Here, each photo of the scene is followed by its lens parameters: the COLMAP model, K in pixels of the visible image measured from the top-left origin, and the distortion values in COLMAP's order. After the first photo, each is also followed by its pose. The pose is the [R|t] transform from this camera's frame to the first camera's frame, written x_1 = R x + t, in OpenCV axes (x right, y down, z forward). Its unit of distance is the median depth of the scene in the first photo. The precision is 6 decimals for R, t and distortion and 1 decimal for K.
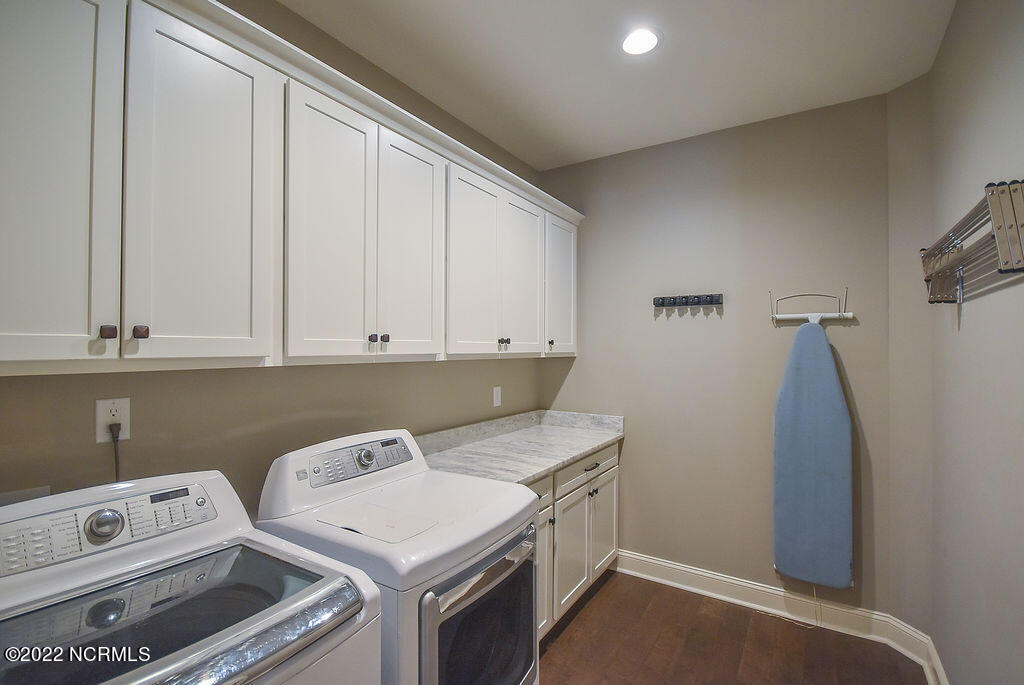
lens RADIAL K [[459.3, 0, 512.0], [0, 459.3, 342.5], [0, 0, 1]] dist [-0.001346, -0.000081]
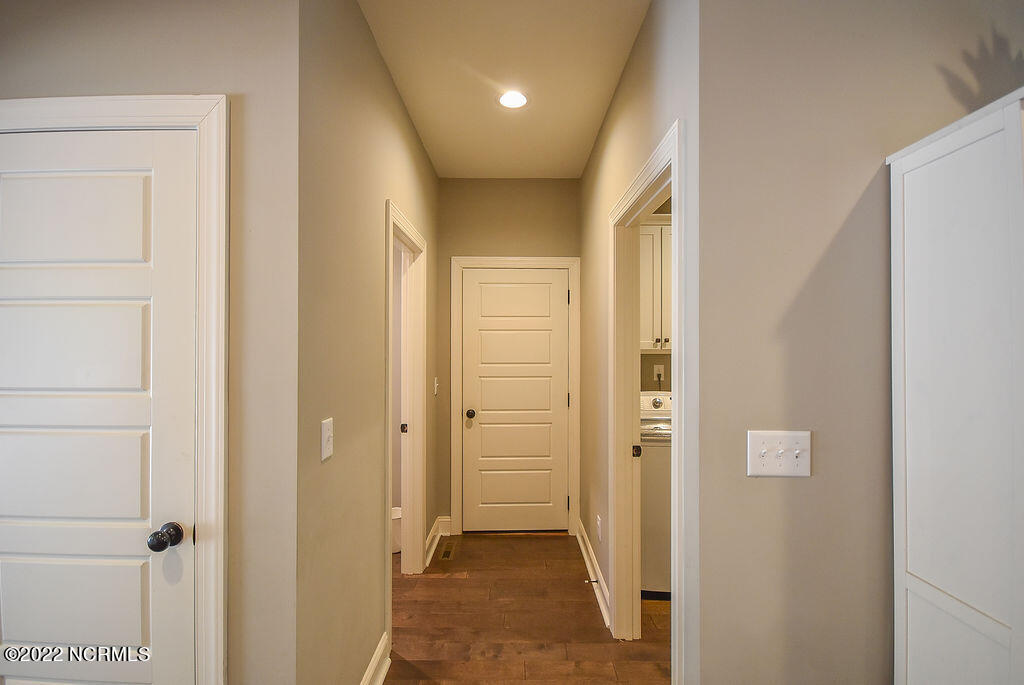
lens RADIAL K [[459.3, 0, 512.0], [0, 459.3, 342.5], [0, 0, 1]] dist [-0.001346, -0.000081]
pose [[0.529405, -0.007608, -0.848335, 1.138559], [0.004023, 0.999971, -0.006457, 0.006711], [0.848360, 0.000005, 0.529420, -1.369629]]
